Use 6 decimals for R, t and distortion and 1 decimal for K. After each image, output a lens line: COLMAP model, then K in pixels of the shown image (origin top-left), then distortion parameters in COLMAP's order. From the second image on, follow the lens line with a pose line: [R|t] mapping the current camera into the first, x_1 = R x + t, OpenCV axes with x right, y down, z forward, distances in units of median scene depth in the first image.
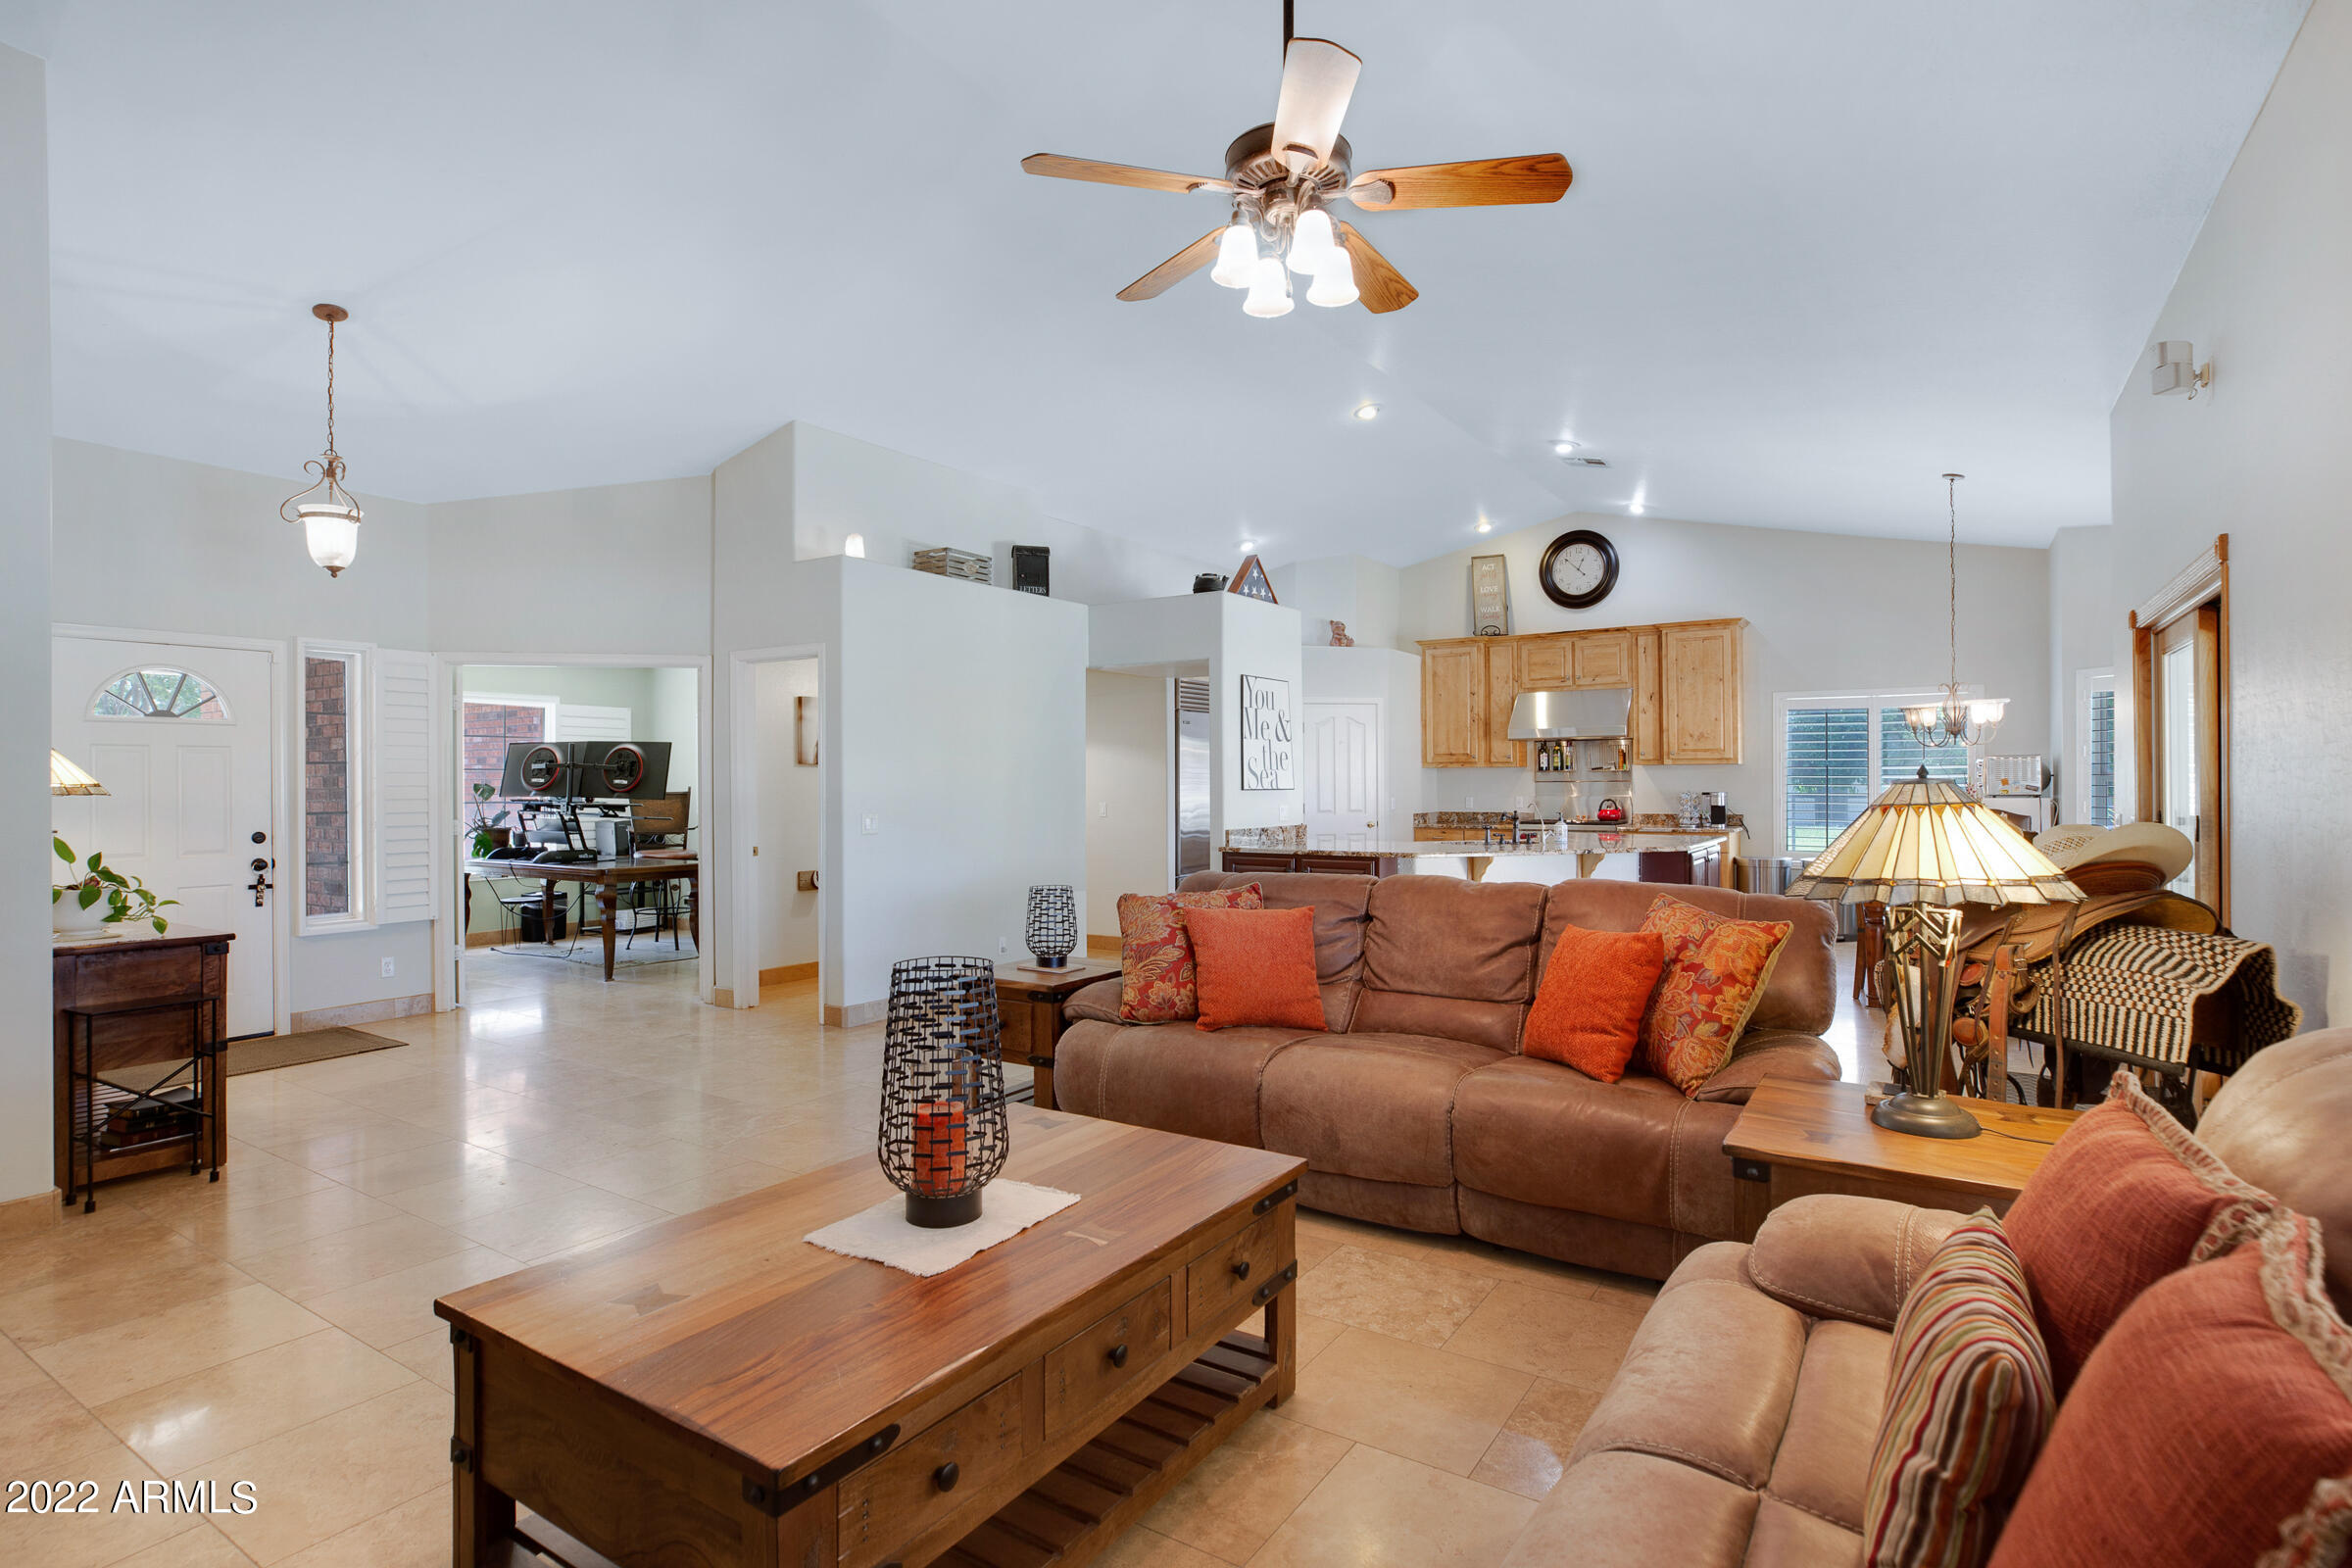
lens RADIAL K [[1169.8, 0, 1176.0], [0, 1169.8, 784.0], [0, 0, 1]] dist [-0.017199, -0.010476]
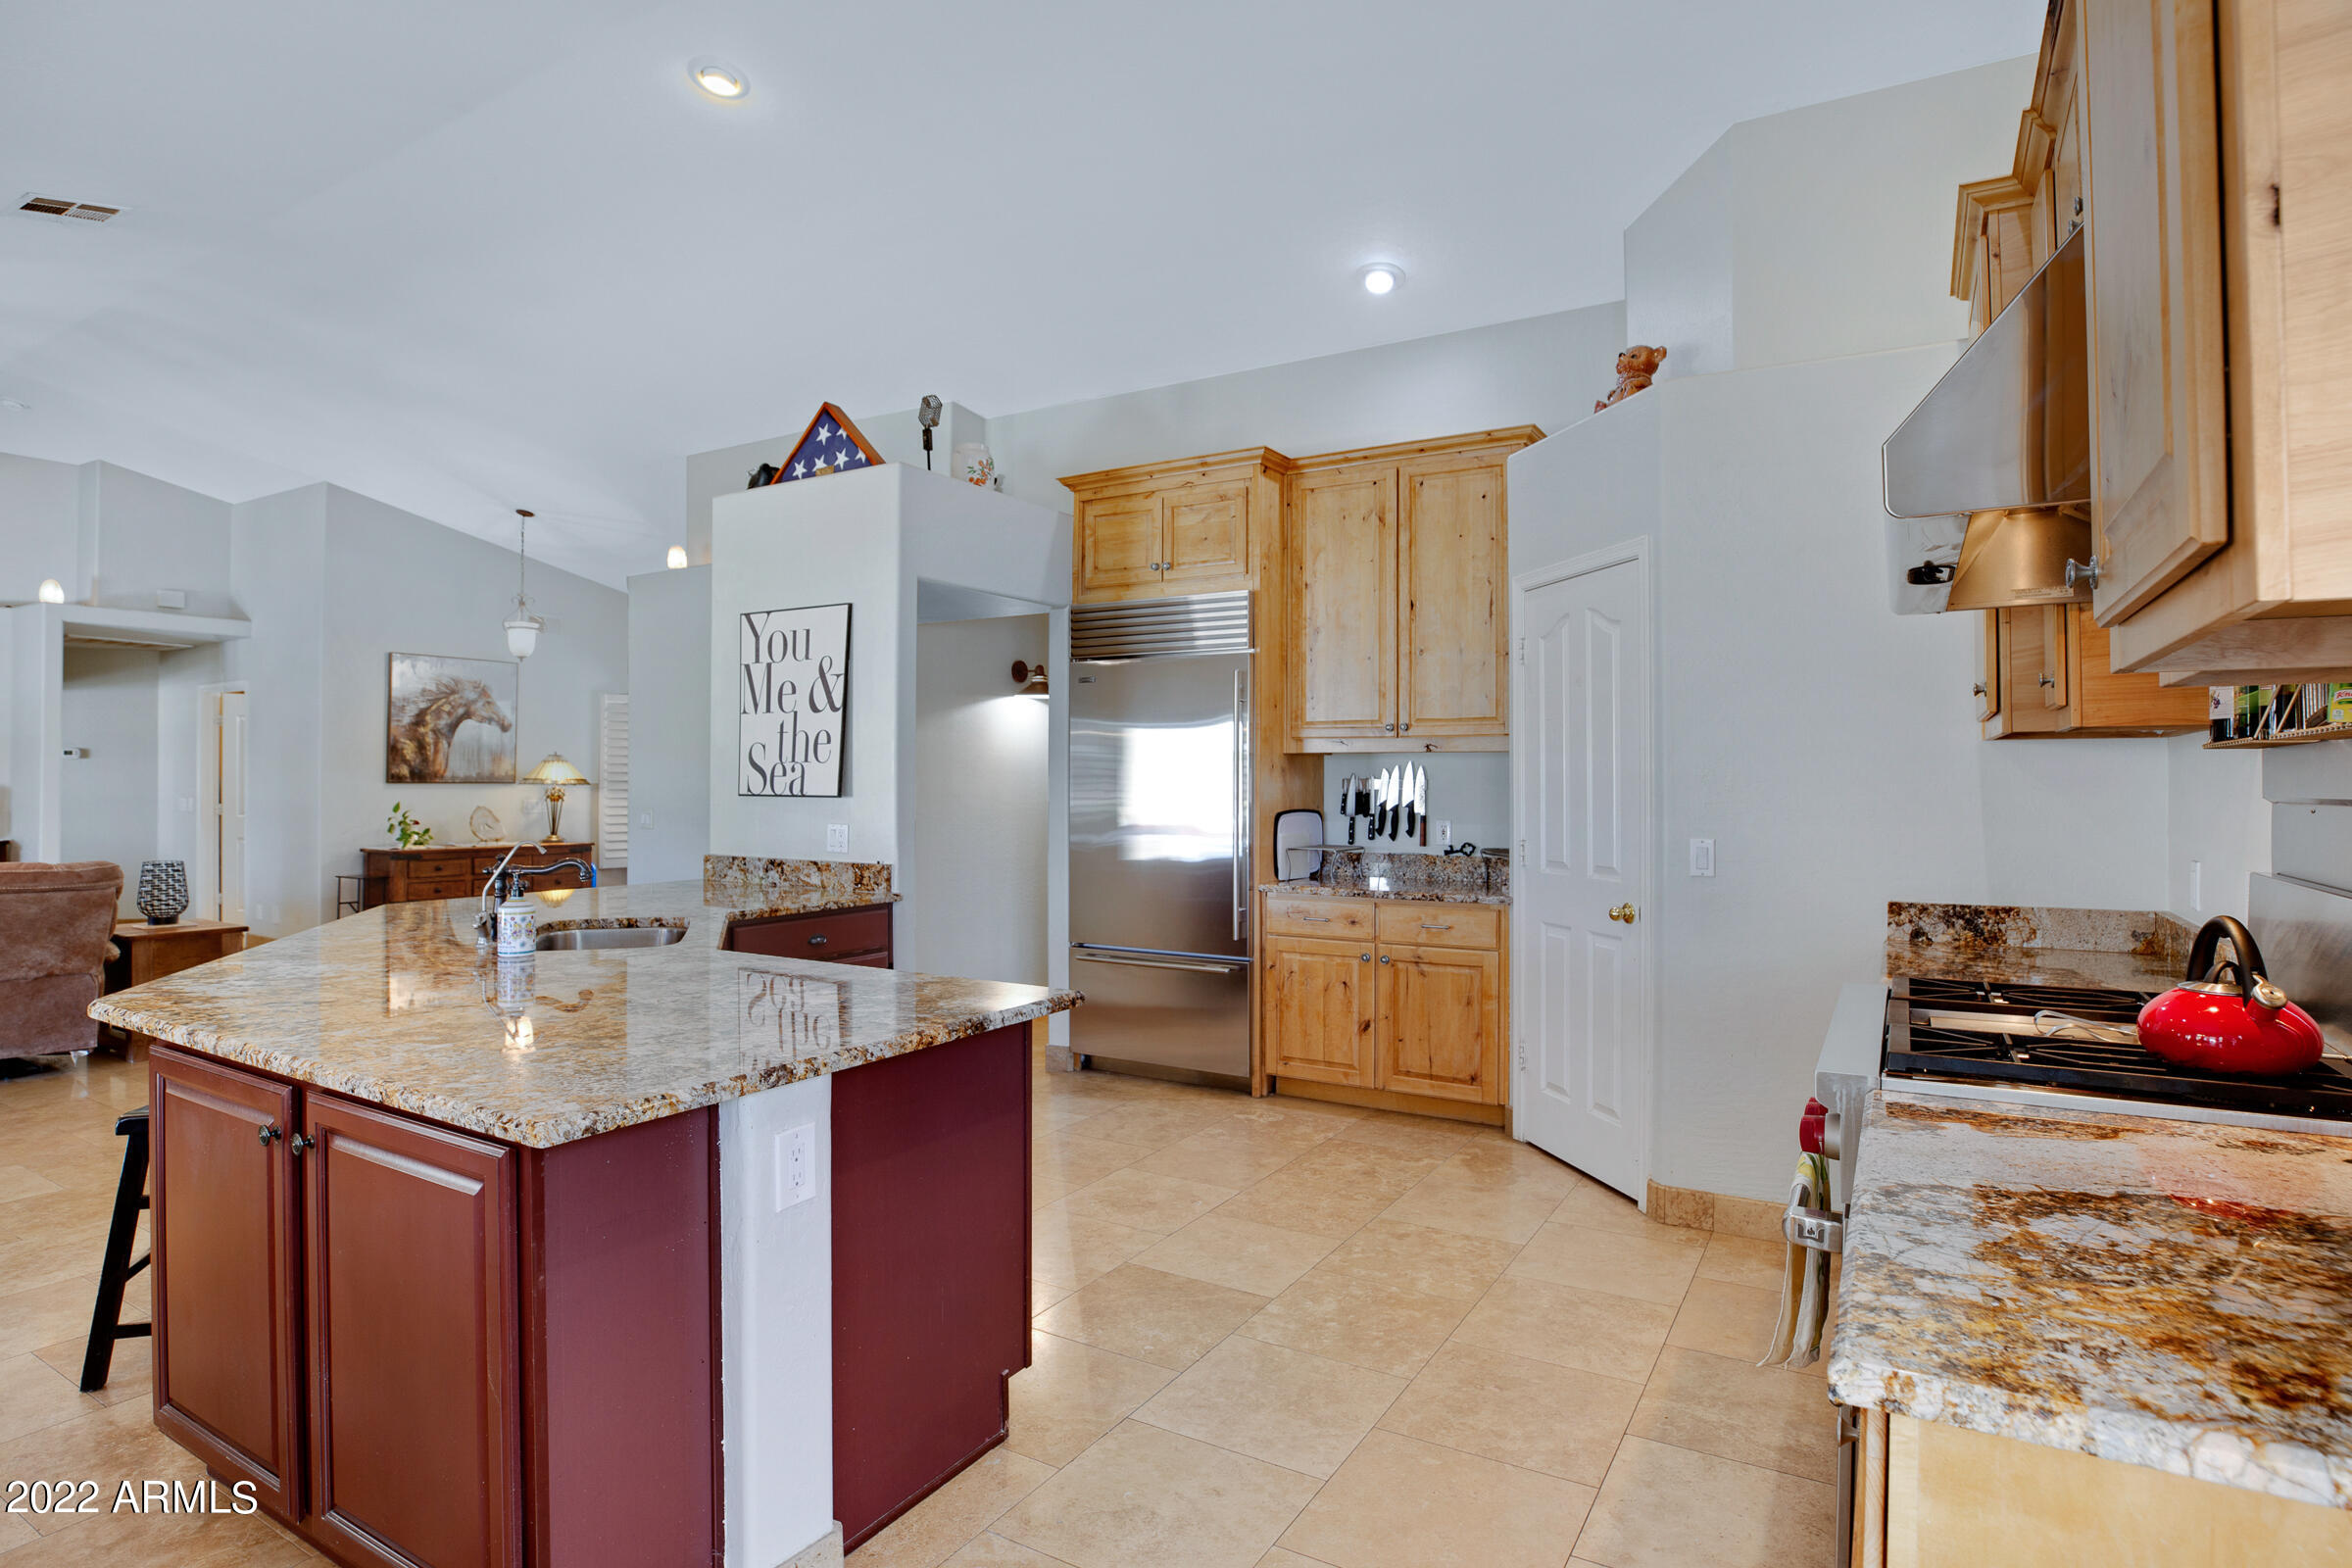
lens RADIAL K [[1207.3, 0, 1173.5], [0, 1207.3, 770.1], [0, 0, 1]] dist [-0.021136, -0.000245]
pose [[0.042378, -0.005578, -0.999086, 0.532514], [-0.005836, 0.999966, -0.005830, -0.004491], [0.999085, 0.006077, 0.042344, 0.892095]]
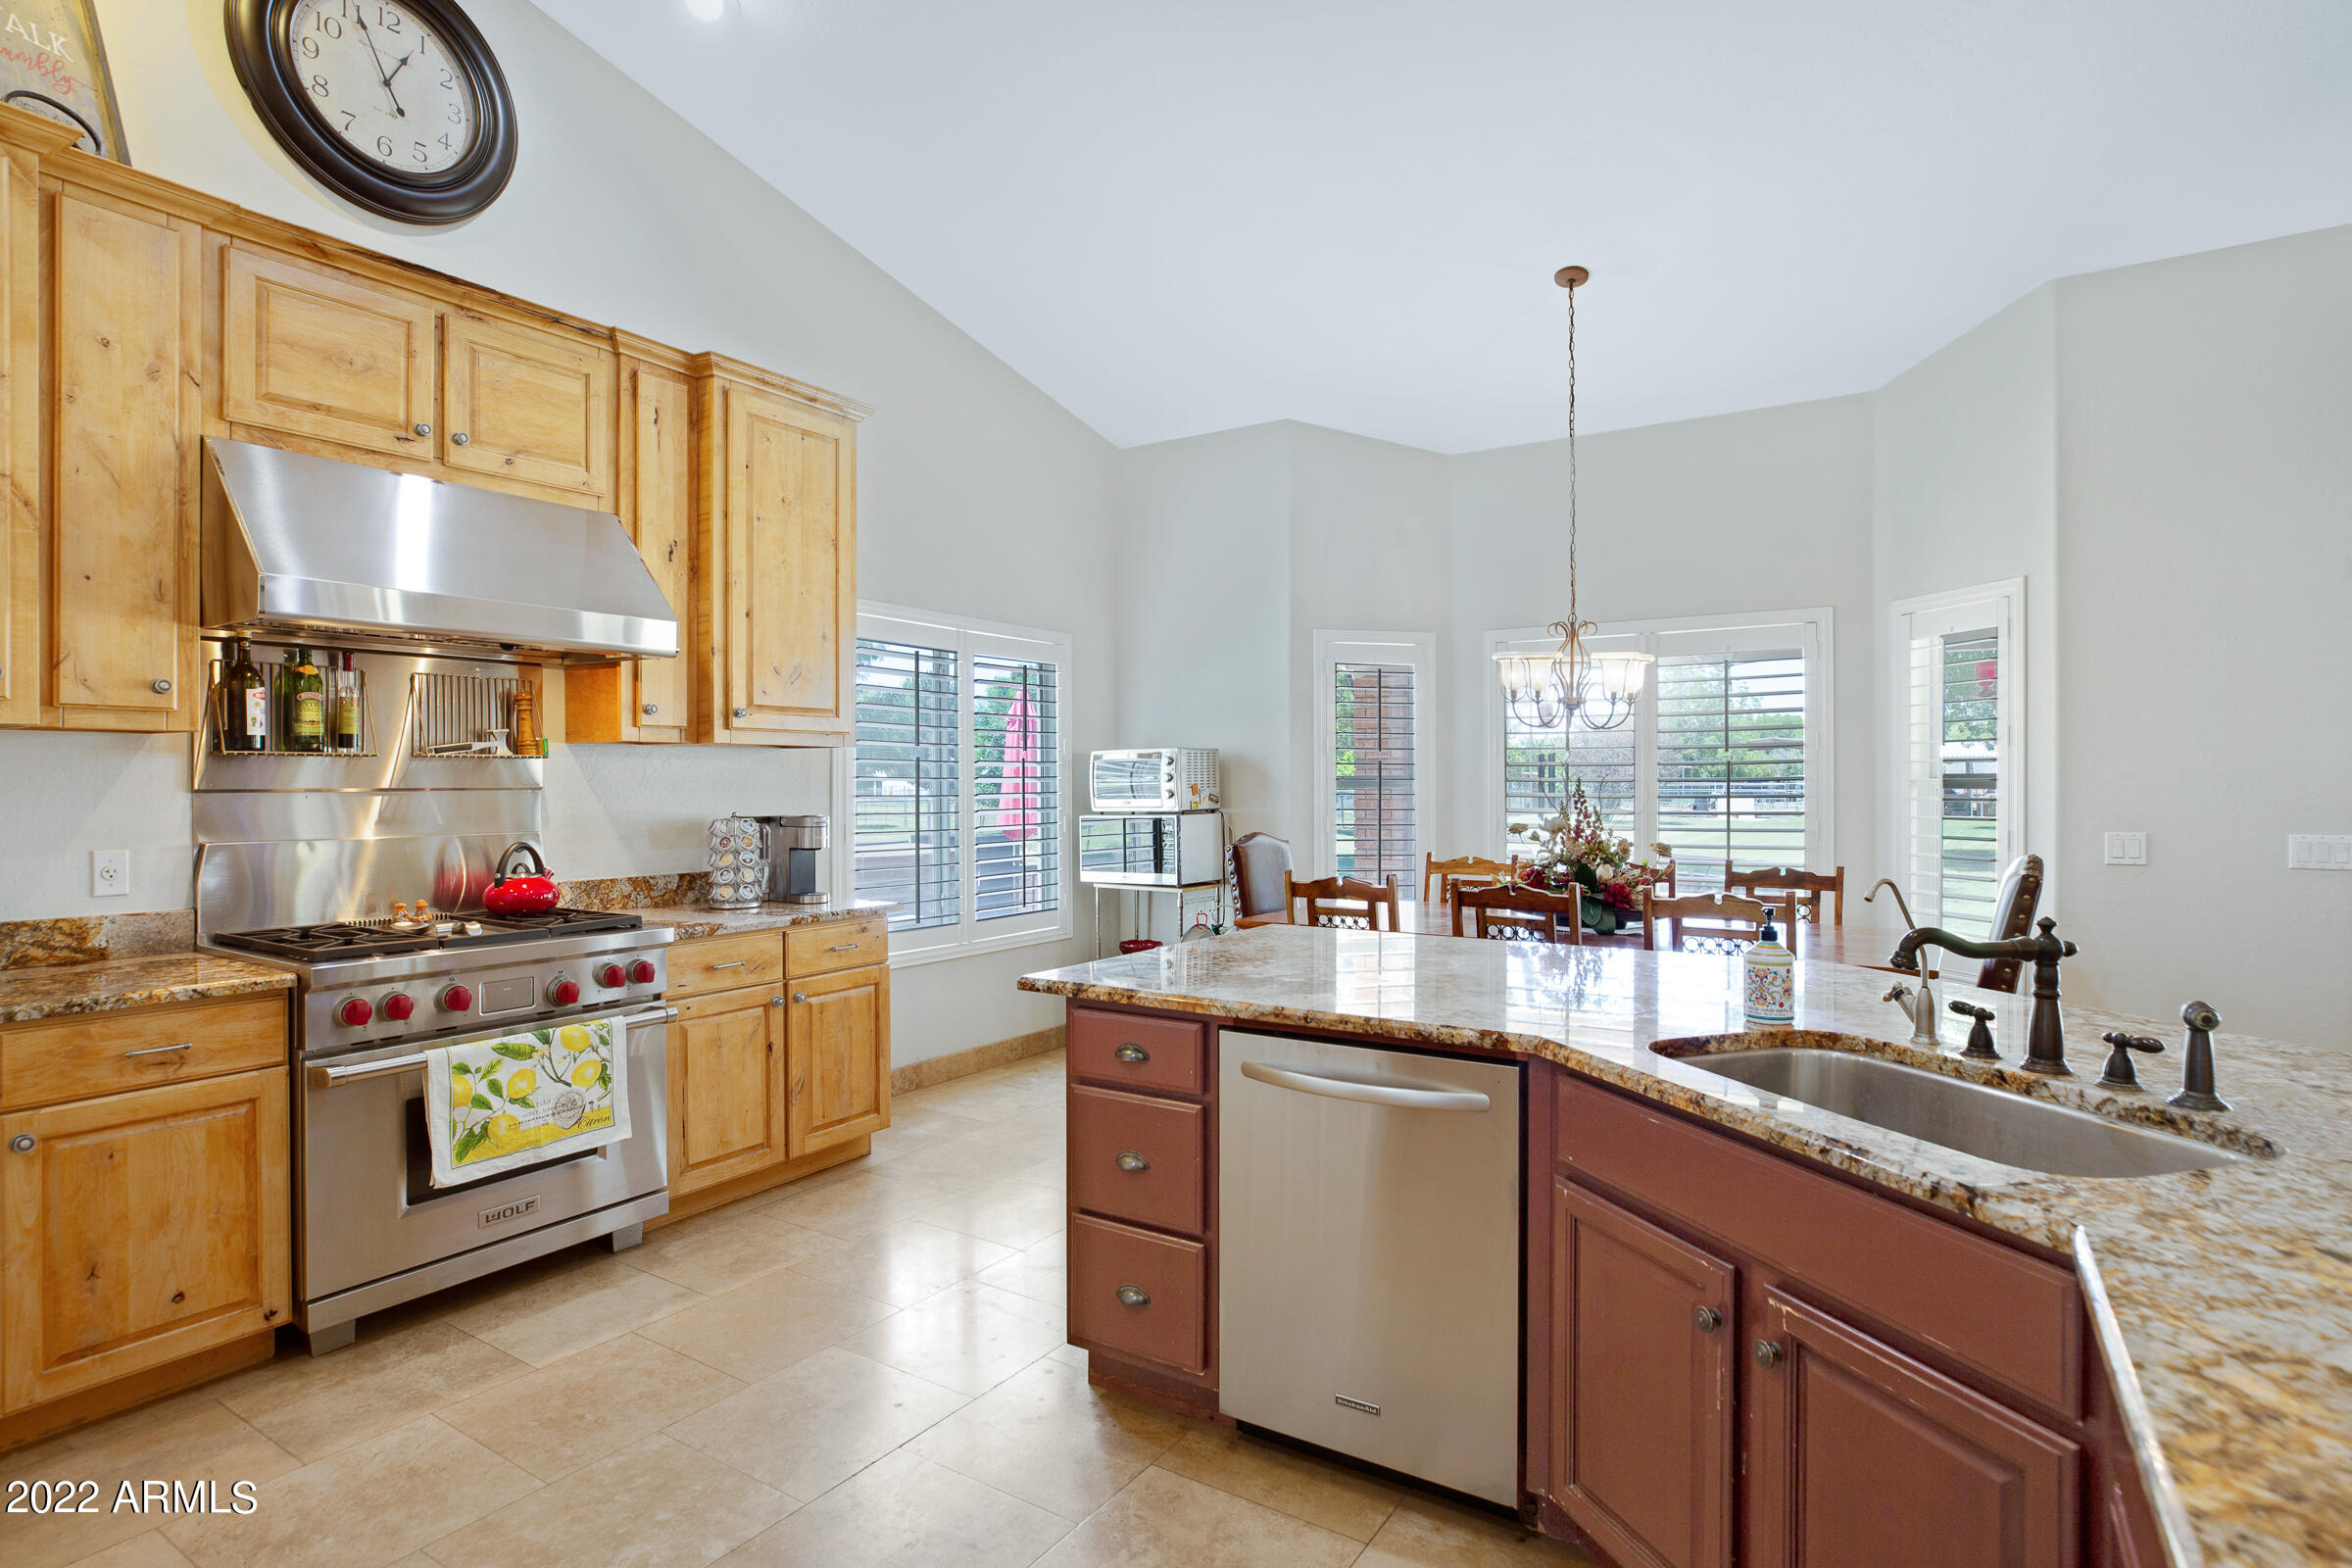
lens RADIAL K [[1199.0, 0, 1178.5], [0, 1199.0, 786.2], [0, 0, 1]] dist [-0.026241, 0.012318]
pose [[-0.011043, 0.000589, 0.999939, 0.042779], [0.002746, 0.999996, -0.000558, -0.002698], [-0.999935, 0.002740, -0.011044, 0.854337]]
